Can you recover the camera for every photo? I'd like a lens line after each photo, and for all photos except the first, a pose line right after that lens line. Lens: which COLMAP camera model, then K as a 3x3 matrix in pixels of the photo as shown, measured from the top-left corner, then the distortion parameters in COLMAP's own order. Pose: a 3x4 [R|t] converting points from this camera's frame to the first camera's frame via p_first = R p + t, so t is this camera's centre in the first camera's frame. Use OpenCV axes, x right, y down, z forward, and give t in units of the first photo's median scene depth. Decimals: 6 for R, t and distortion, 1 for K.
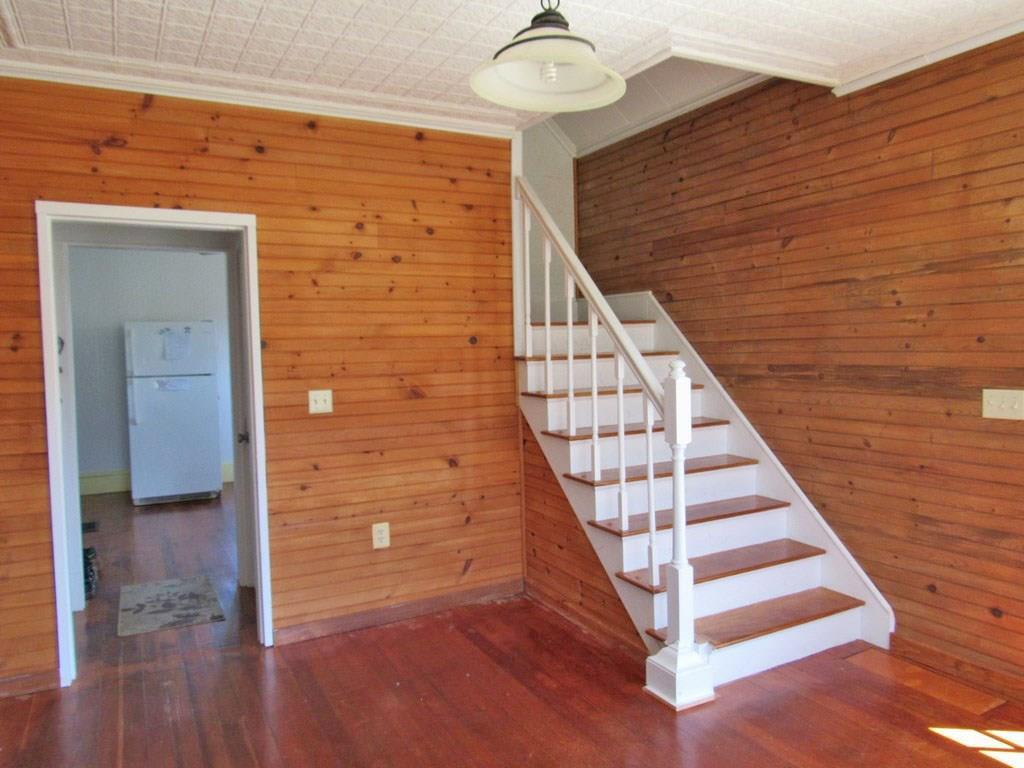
lens RADIAL K [[738.8, 0, 512.6], [0, 738.8, 378.9], [0, 0, 1]] dist [-0.015412, -0.003531]
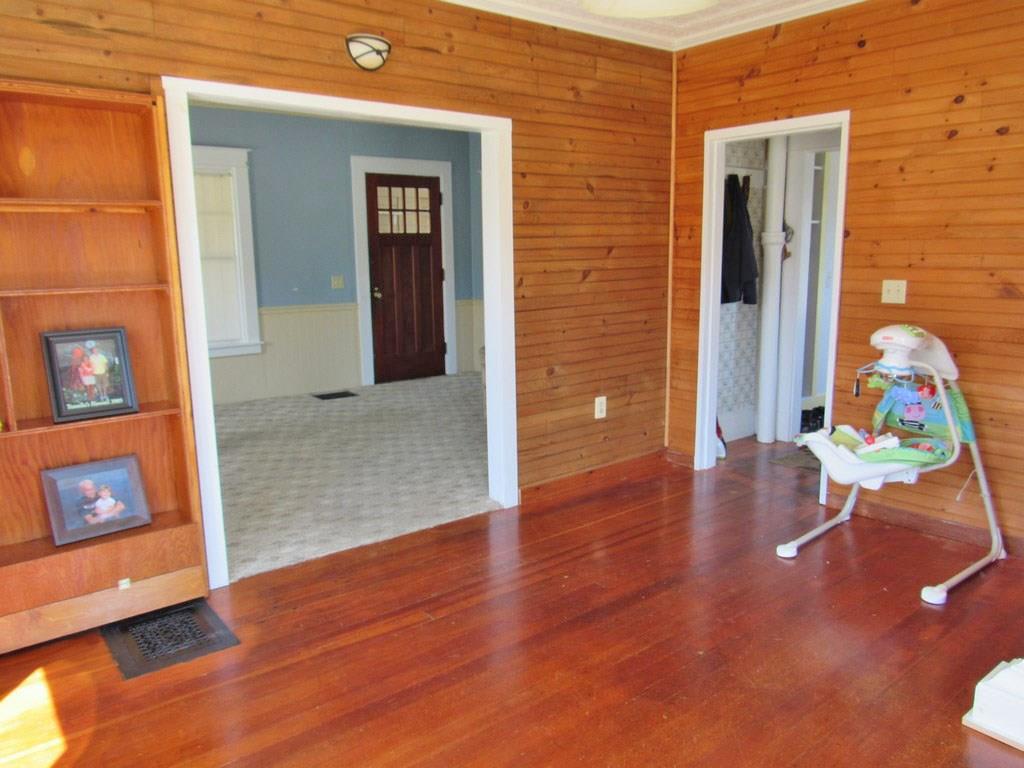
lens RADIAL K [[738.8, 0, 515.6], [0, 738.8, 383.2], [0, 0, 1]] dist [-0.015412, -0.003531]
pose [[0.191775, 0.188494, -0.963168, 0.630660], [-0.042427, 0.982058, 0.183743, -0.008854], [0.980521, 0.005627, 0.196332, 0.304951]]
